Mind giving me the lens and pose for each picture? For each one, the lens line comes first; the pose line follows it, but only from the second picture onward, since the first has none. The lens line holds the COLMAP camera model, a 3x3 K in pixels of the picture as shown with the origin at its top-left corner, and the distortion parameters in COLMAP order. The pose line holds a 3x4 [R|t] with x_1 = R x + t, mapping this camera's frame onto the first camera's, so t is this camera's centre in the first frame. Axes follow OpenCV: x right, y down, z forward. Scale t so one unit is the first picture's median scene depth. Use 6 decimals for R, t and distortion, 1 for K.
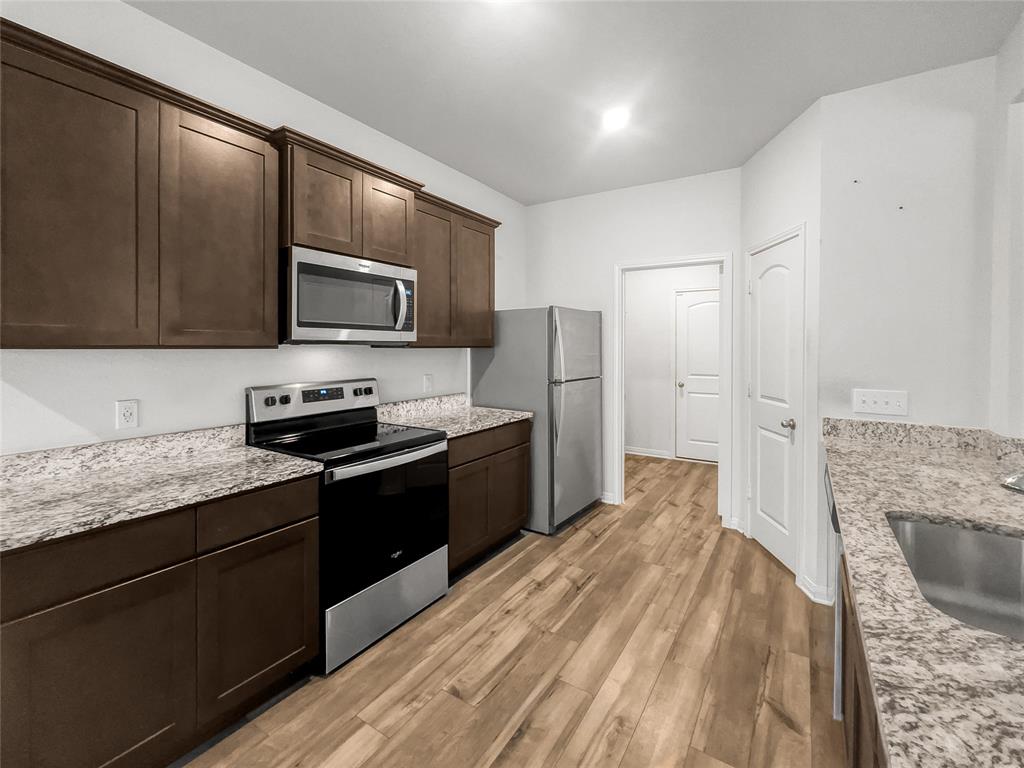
lens RADIAL K [[453.2, 0, 512.9], [0, 453.2, 353.7], [0, 0, 1]] dist [-0.000171, 0.000145]
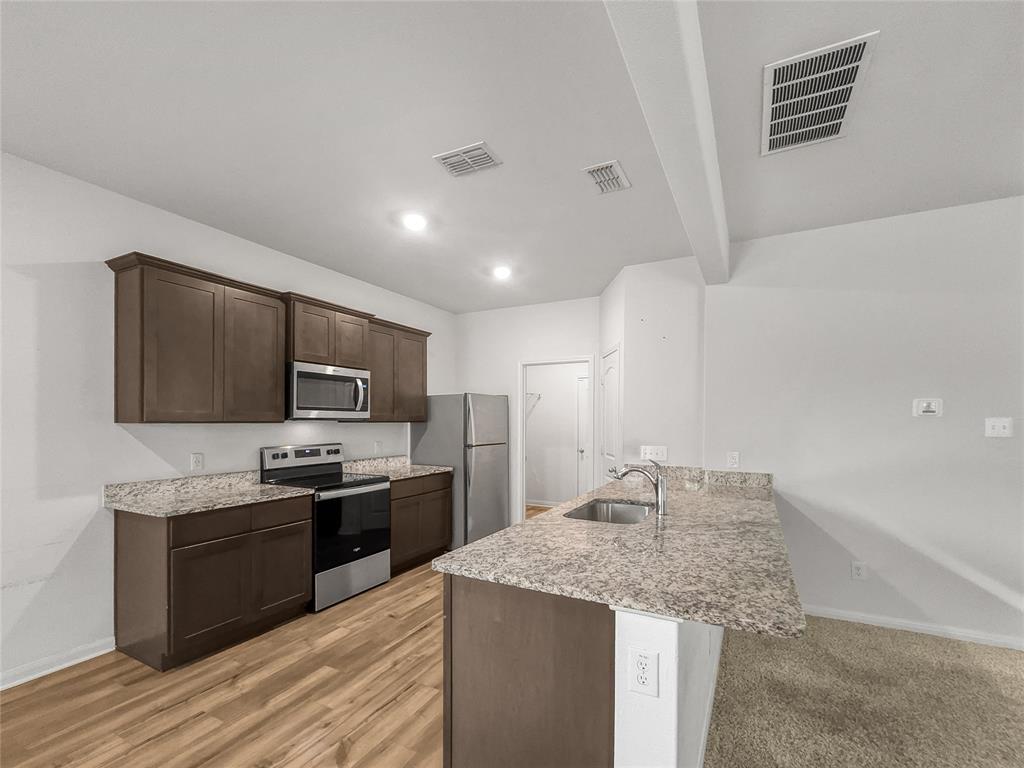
lens RADIAL K [[460.2, 0, 505.6], [0, 460.2, 422.5], [0, 0, 1]] dist [0.000146, -0.000048]
pose [[0.997255, -0.003841, 0.073946, 0.135050], [0.004907, 0.999887, -0.014241, 0.012402], [-0.073883, 0.014565, 0.997161, -0.605425]]
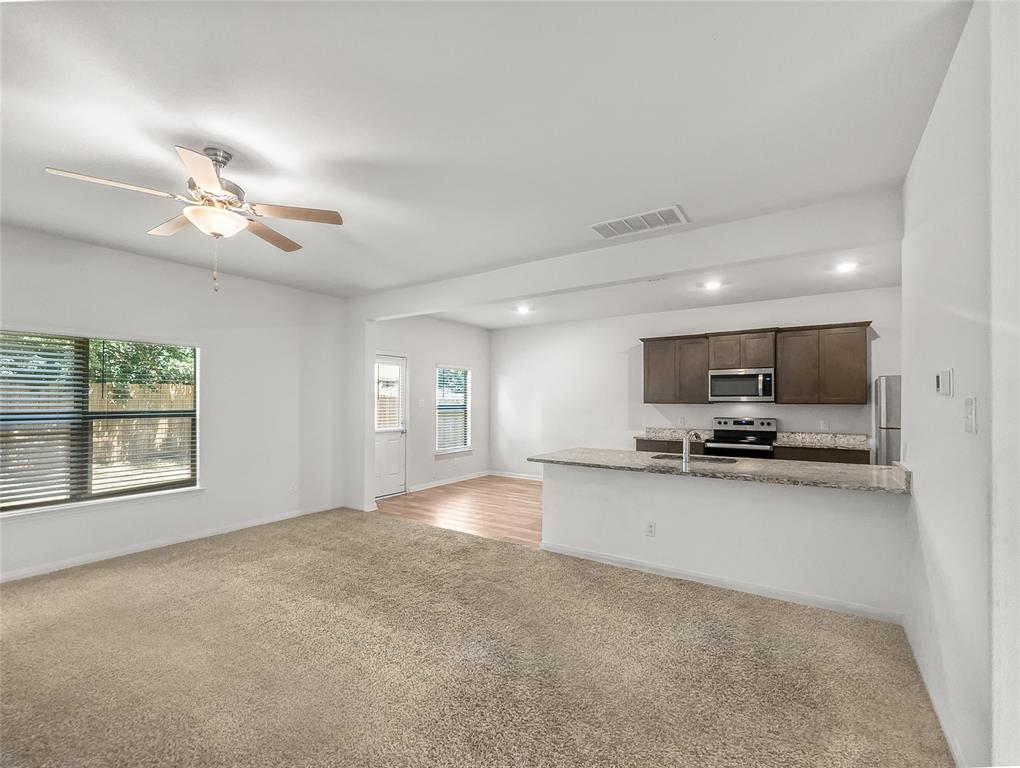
lens RADIAL K [[455.2, 0, 507.8], [0, 455.2, 398.0], [0, 0, 1]] dist [0.001321, 0.000140]
pose [[-0.031914, -0.013084, -0.999405, 2.096253], [-0.020351, 0.999716, -0.012438, 0.011869], [0.999283, 0.019942, -0.032171, -0.202126]]
